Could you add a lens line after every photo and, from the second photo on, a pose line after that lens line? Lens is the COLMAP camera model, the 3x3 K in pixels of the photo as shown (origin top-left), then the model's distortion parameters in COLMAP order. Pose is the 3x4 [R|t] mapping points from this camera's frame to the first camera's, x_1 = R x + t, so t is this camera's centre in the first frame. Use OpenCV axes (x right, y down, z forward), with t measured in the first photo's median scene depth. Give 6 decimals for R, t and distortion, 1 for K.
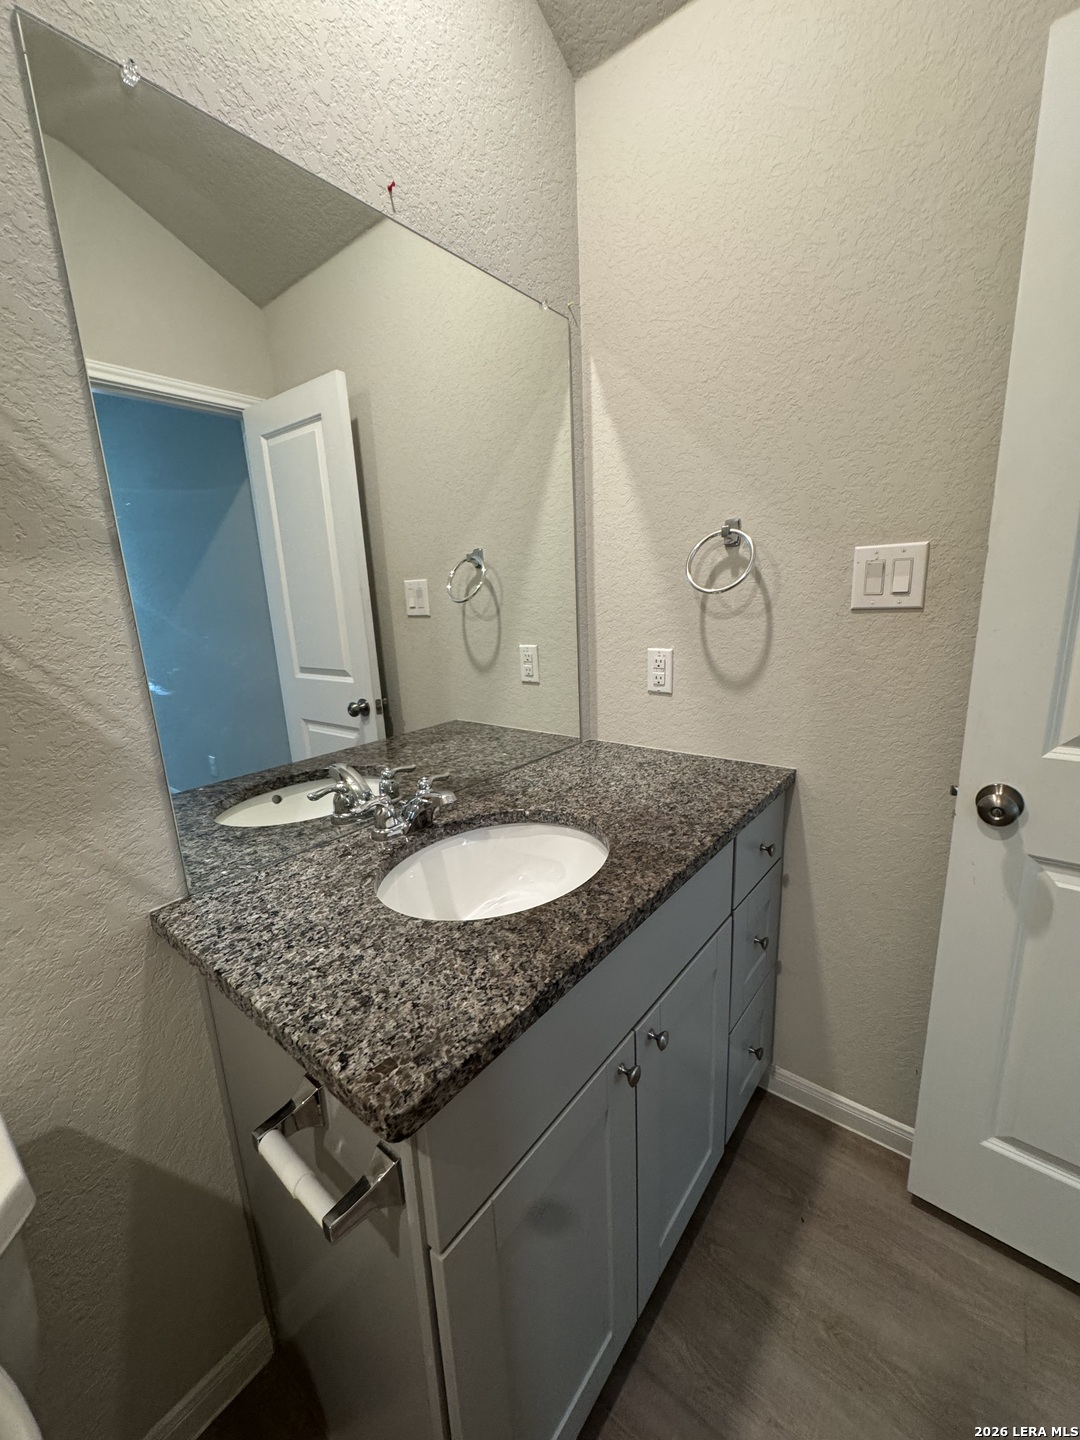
lens RADIAL K [[573.3, 0, 541.2], [0, 573.3, 723.3], [0, 0, 1]] dist [-0.003352, -0.000412]
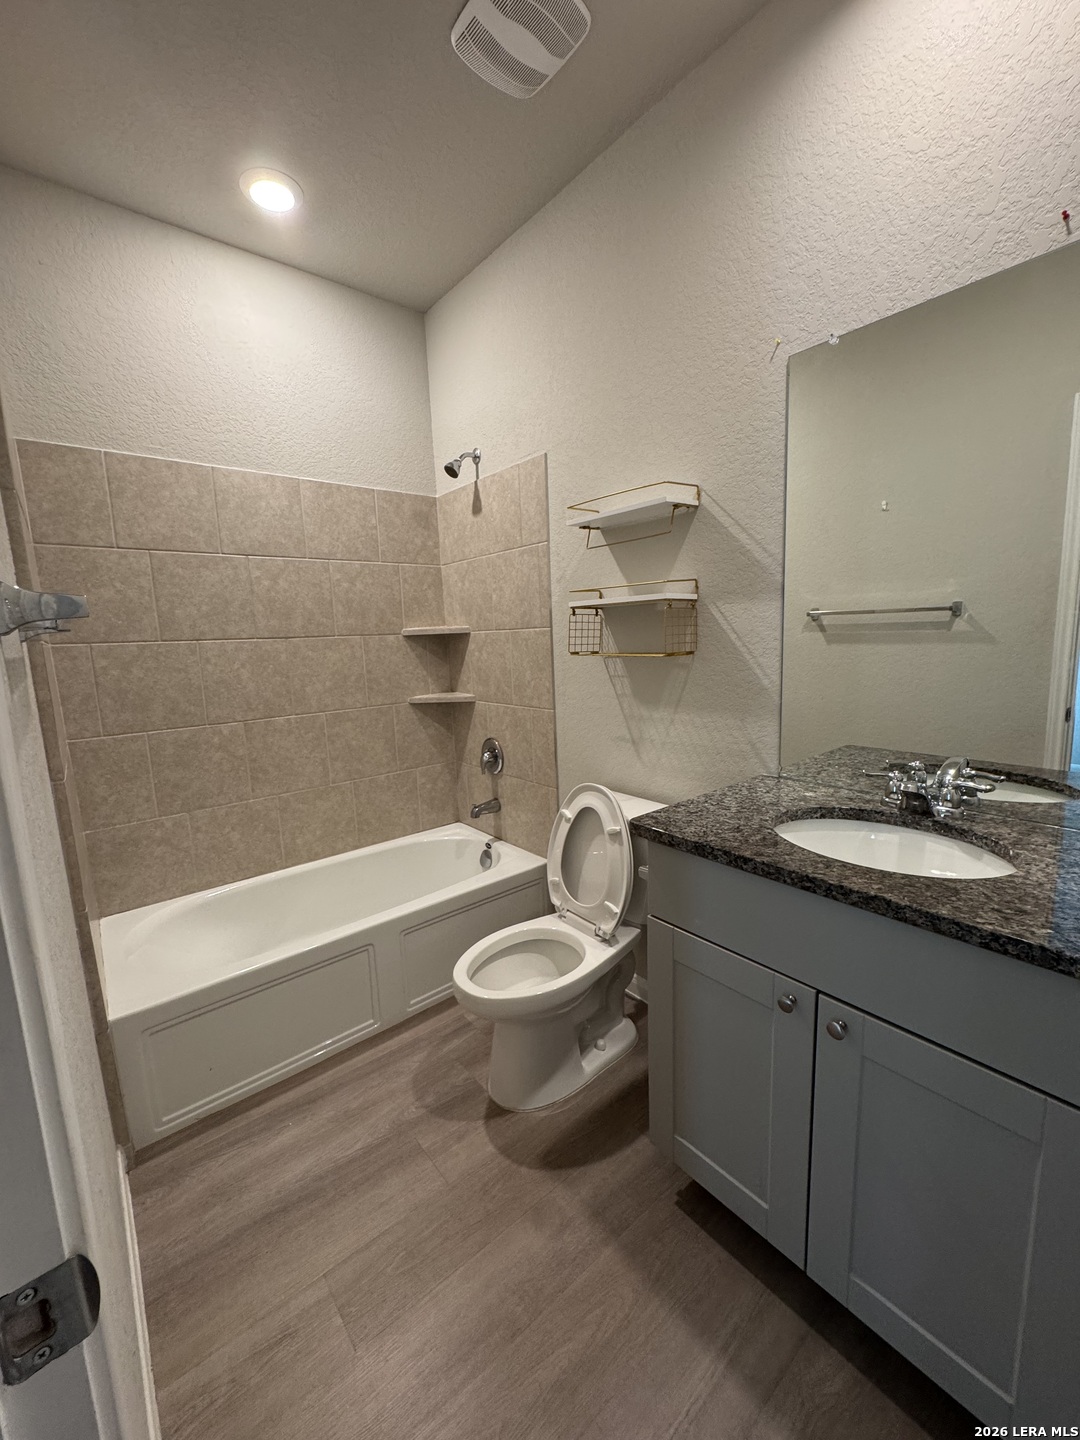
lens RADIAL K [[573.3, 0, 540.9], [0, 573.3, 722.7], [0, 0, 1]] dist [-0.003352, -0.000412]
pose [[-0.195501, 0.200818, -0.959923, 1.351451], [-0.172742, 0.956455, 0.235274, -0.177284], [0.965370, 0.211815, -0.152298, 0.541161]]
